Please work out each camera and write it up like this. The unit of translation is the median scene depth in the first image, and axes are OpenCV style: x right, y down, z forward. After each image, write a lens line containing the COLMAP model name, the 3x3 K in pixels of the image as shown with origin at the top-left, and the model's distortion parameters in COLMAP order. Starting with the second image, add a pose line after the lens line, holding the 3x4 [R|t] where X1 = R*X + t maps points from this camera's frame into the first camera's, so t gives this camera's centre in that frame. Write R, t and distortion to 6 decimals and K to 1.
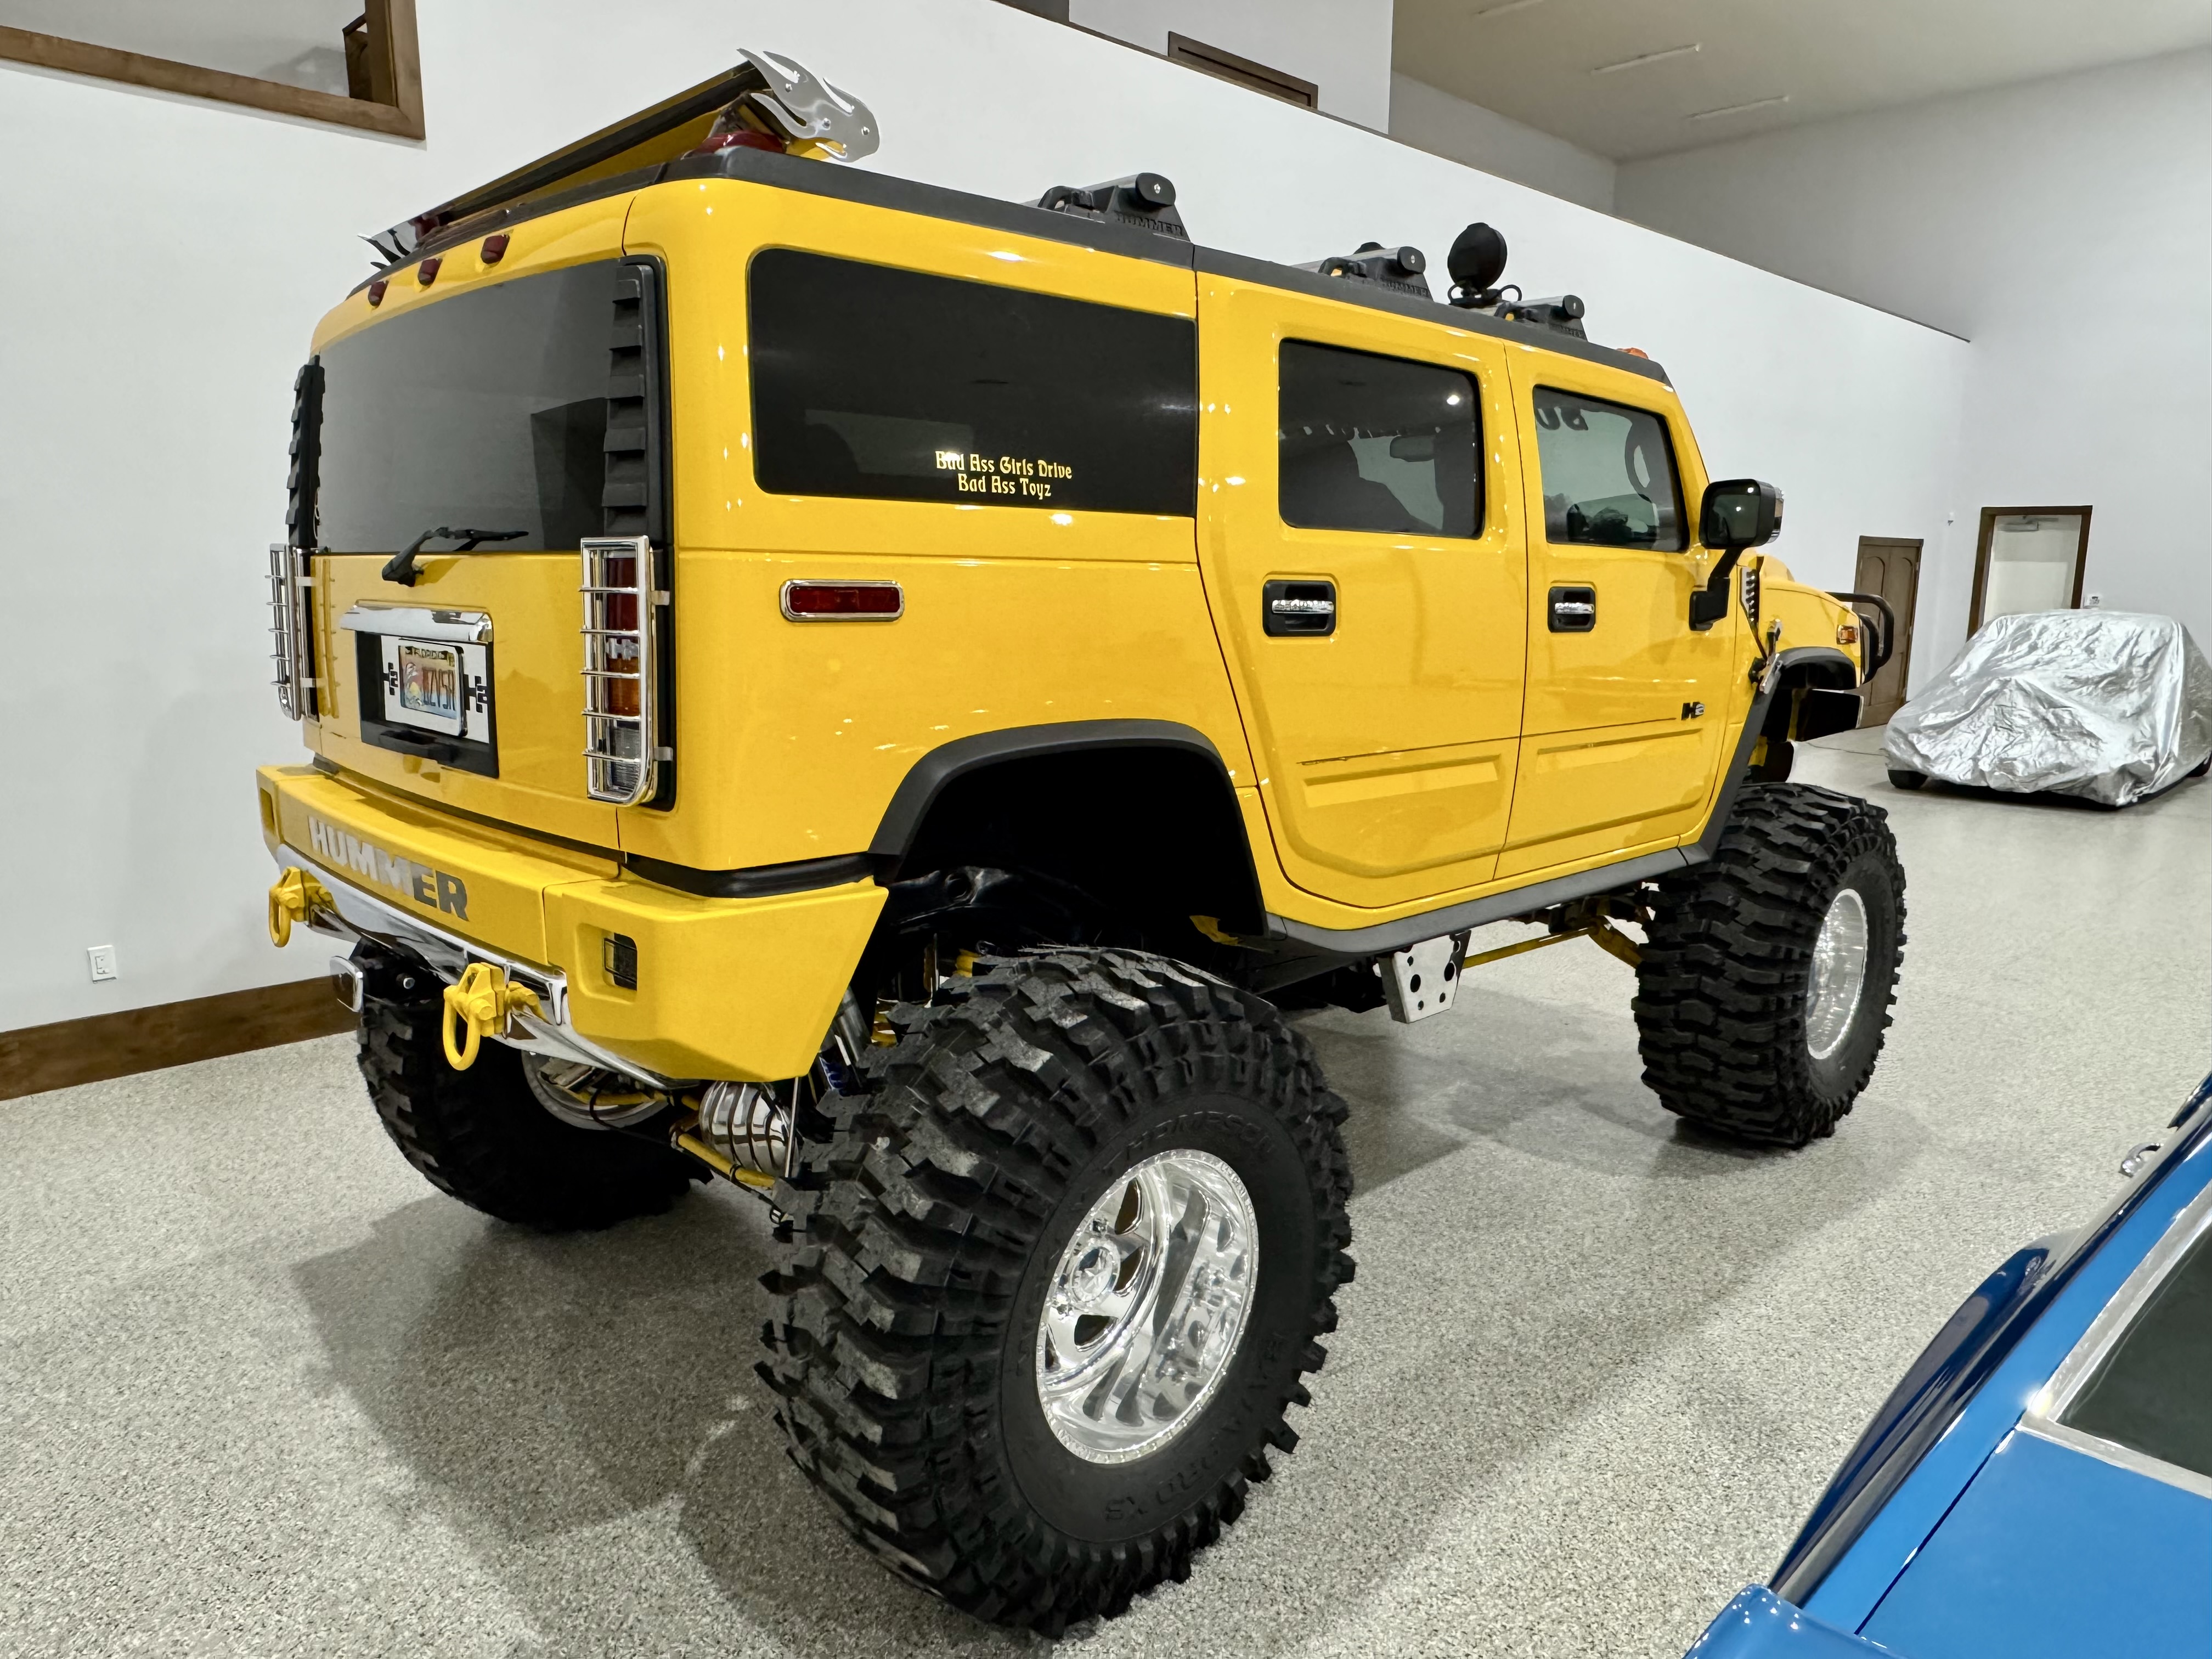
lens RADIAL K [[1454.9, 0, 1106.0], [0, 1454.9, 829.5], [0, 0, 1]] dist [-0.000376, -0.000901]
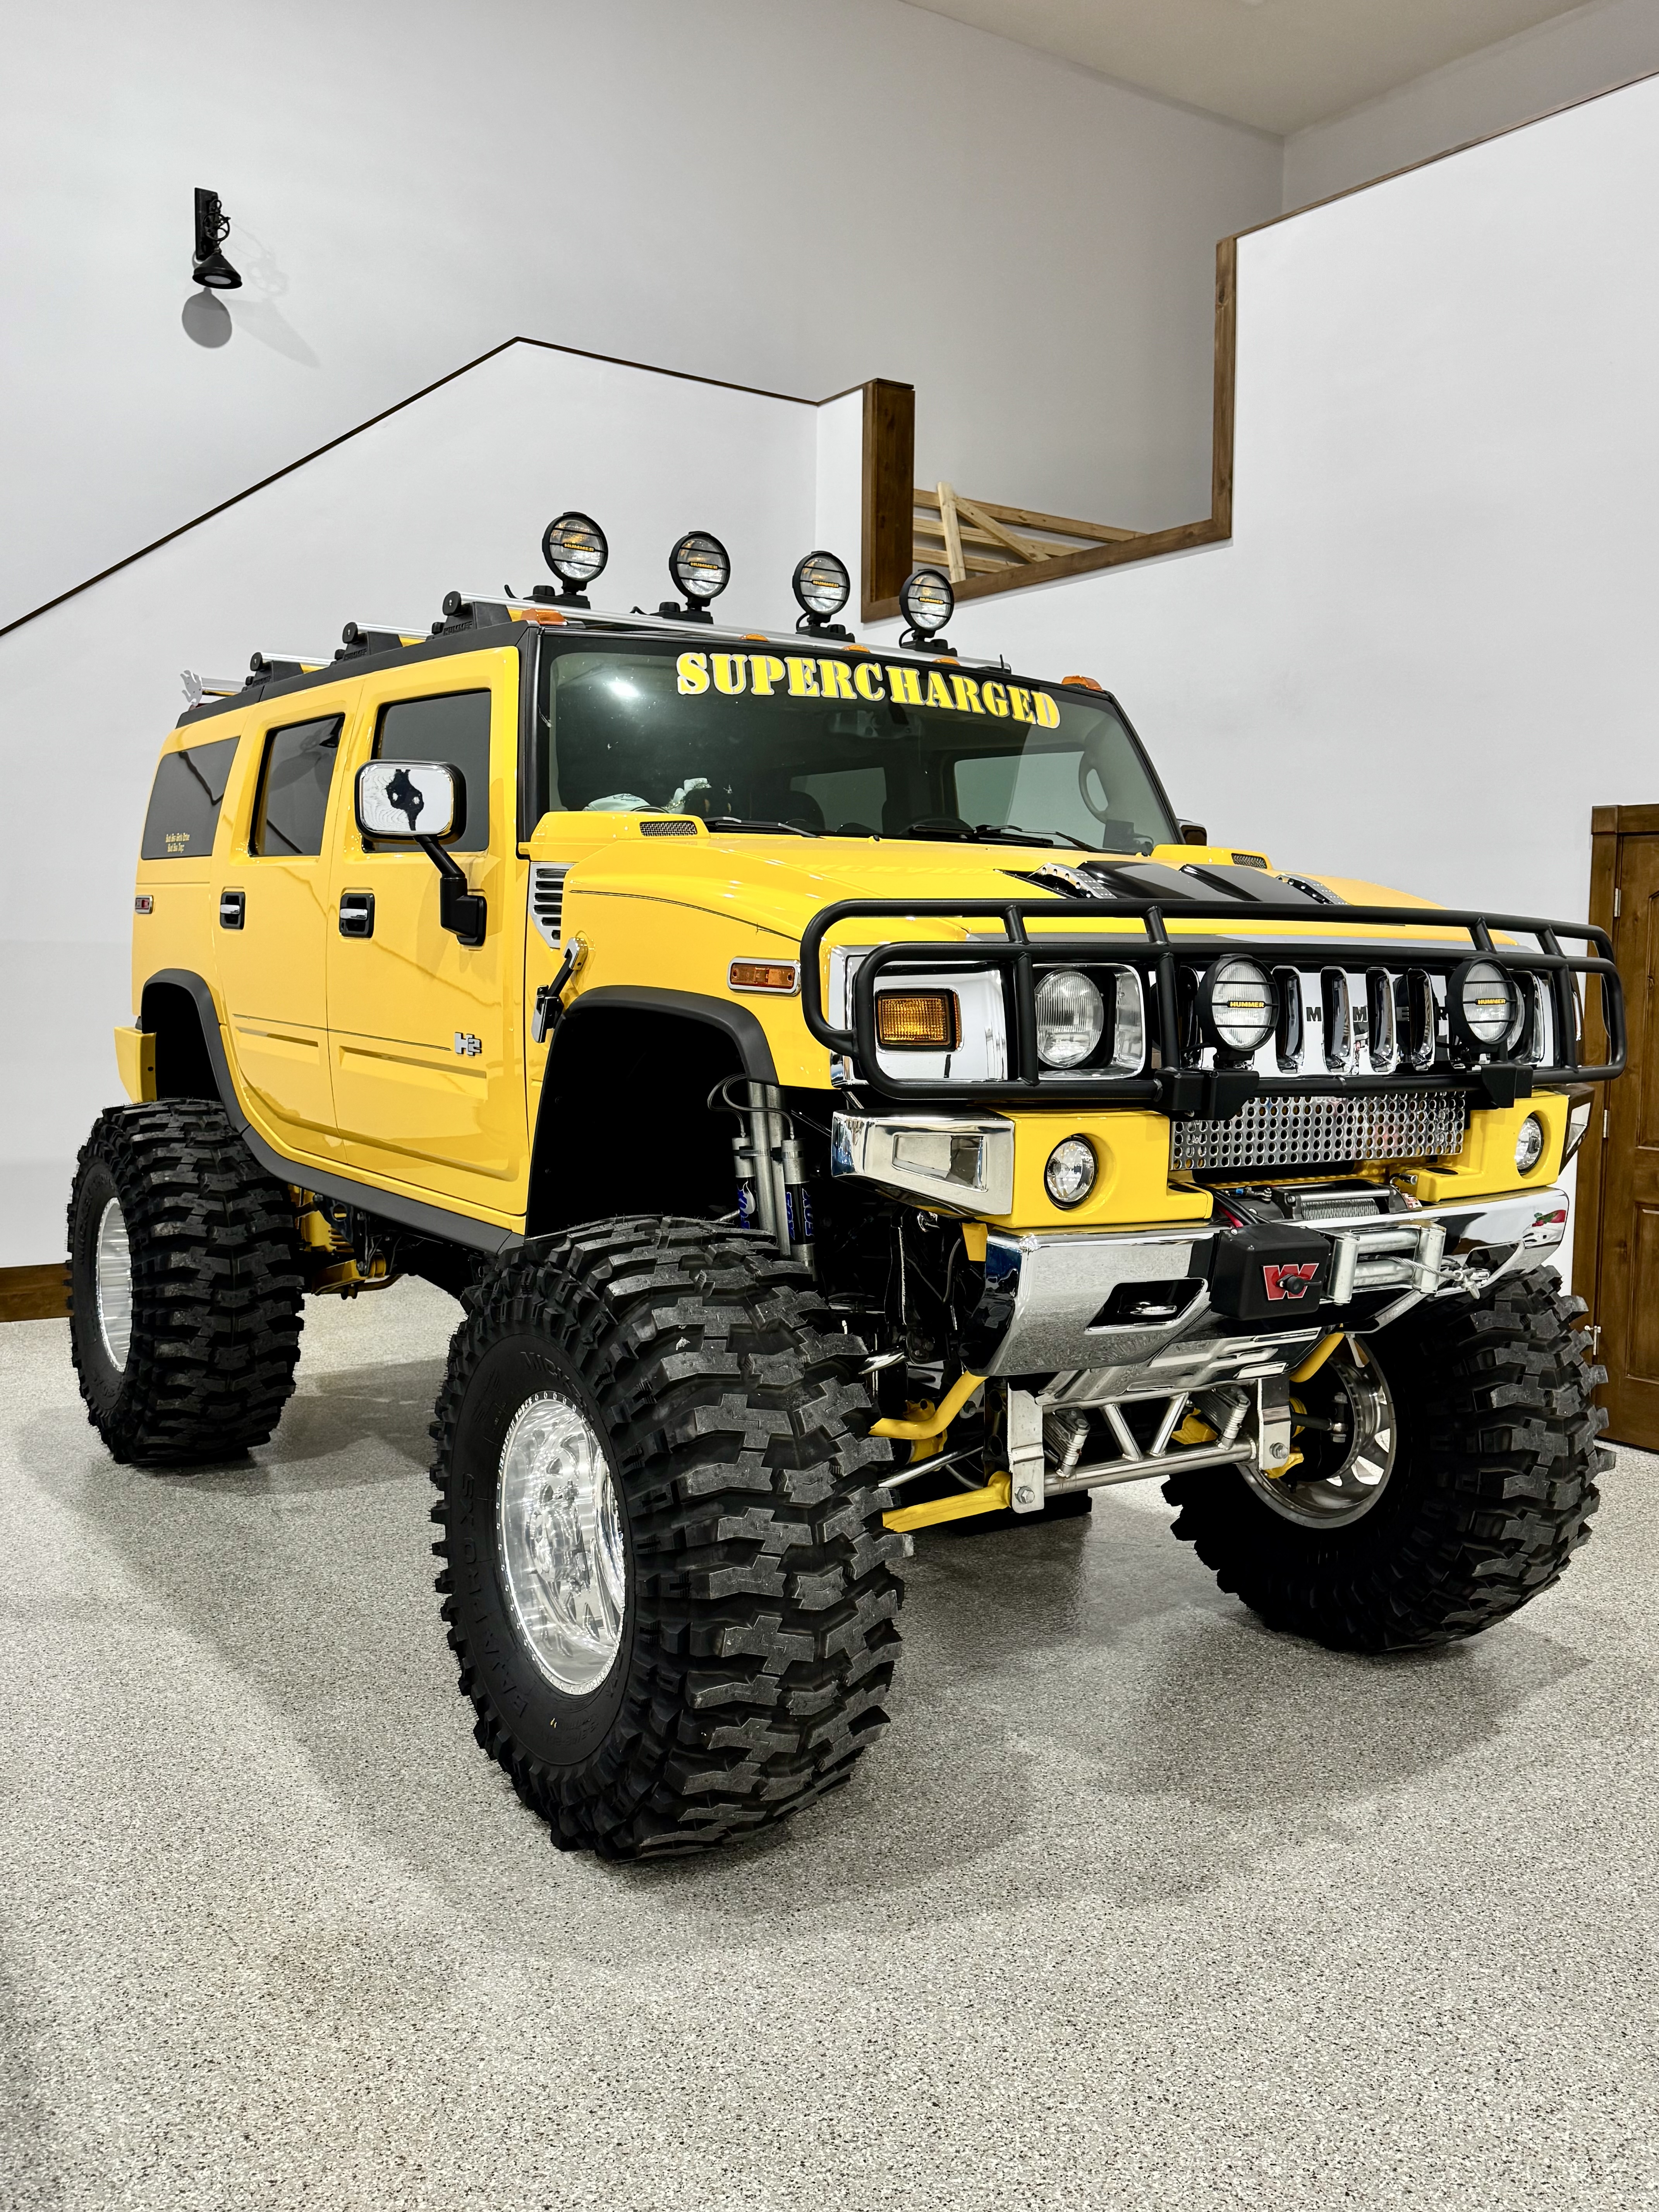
lens RADIAL K [[1959.9, 0, 829.5], [0, 1959.9, 1106.0], [0, 0, 1]] dist [-0.001861, -0.000961]
pose [[-0.170571, 0.082027, -0.981925, 1.608248], [-0.180577, 0.977049, 0.112988, -0.235242], [0.968657, 0.196586, -0.151844, 1.550953]]
